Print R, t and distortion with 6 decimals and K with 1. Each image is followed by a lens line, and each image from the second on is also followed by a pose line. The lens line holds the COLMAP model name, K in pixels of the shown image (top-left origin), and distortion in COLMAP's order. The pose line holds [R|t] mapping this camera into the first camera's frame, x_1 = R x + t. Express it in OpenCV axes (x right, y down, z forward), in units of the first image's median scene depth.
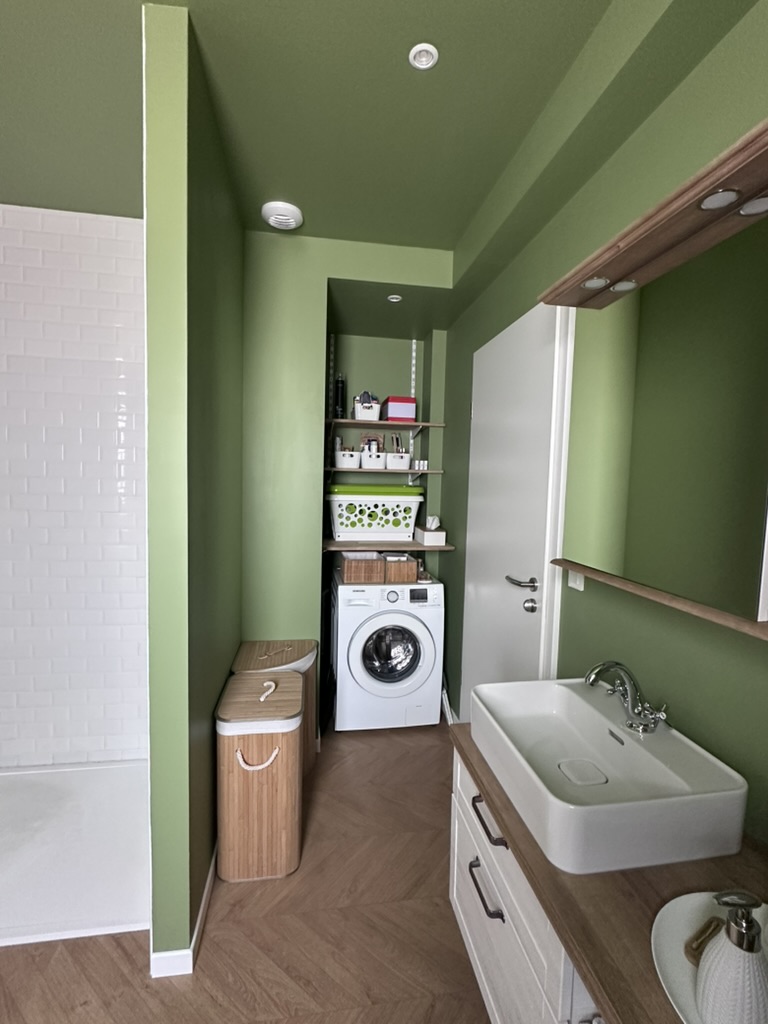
lens RADIAL K [[472.0, 0, 384.2], [0, 472.0, 512.3], [0, 0, 1]] dist [-0.004522, -0.000494]
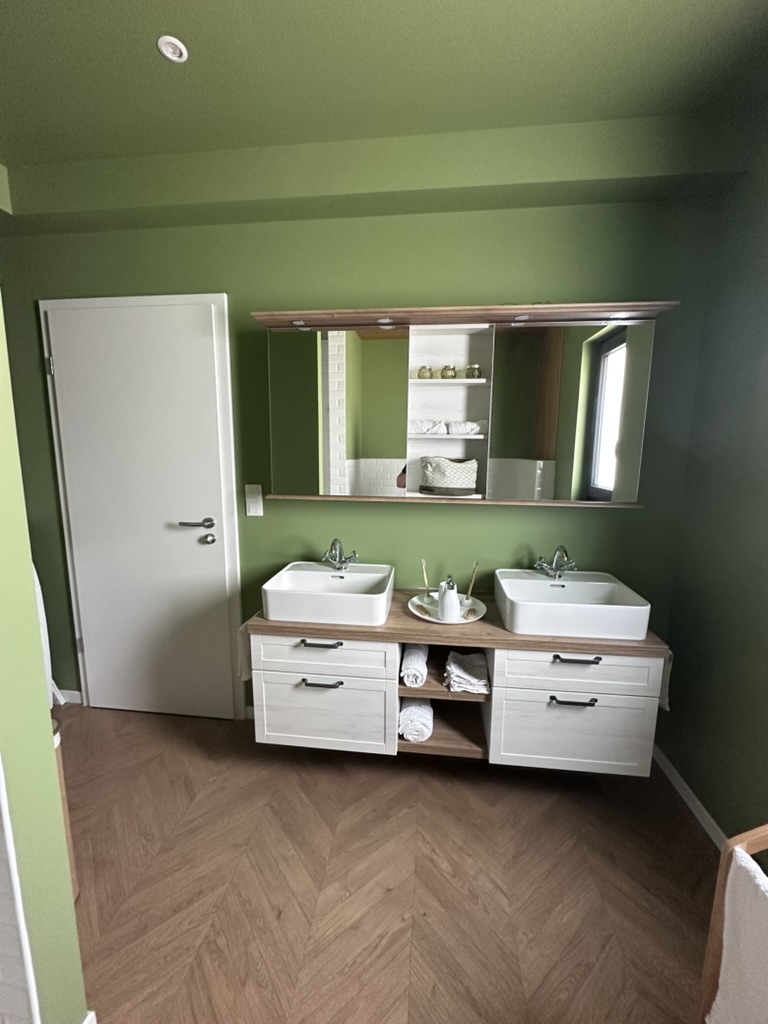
lens RADIAL K [[411.8, 0, 384.8], [0, 411.8, 512.3], [0, 0, 1]] dist [0.001377, 0.000032]
pose [[0.266067, -0.162168, 0.950216, -0.831351], [0.065184, 0.986518, 0.150112, -0.021269], [-0.961748, 0.021999, 0.273050, 0.278790]]
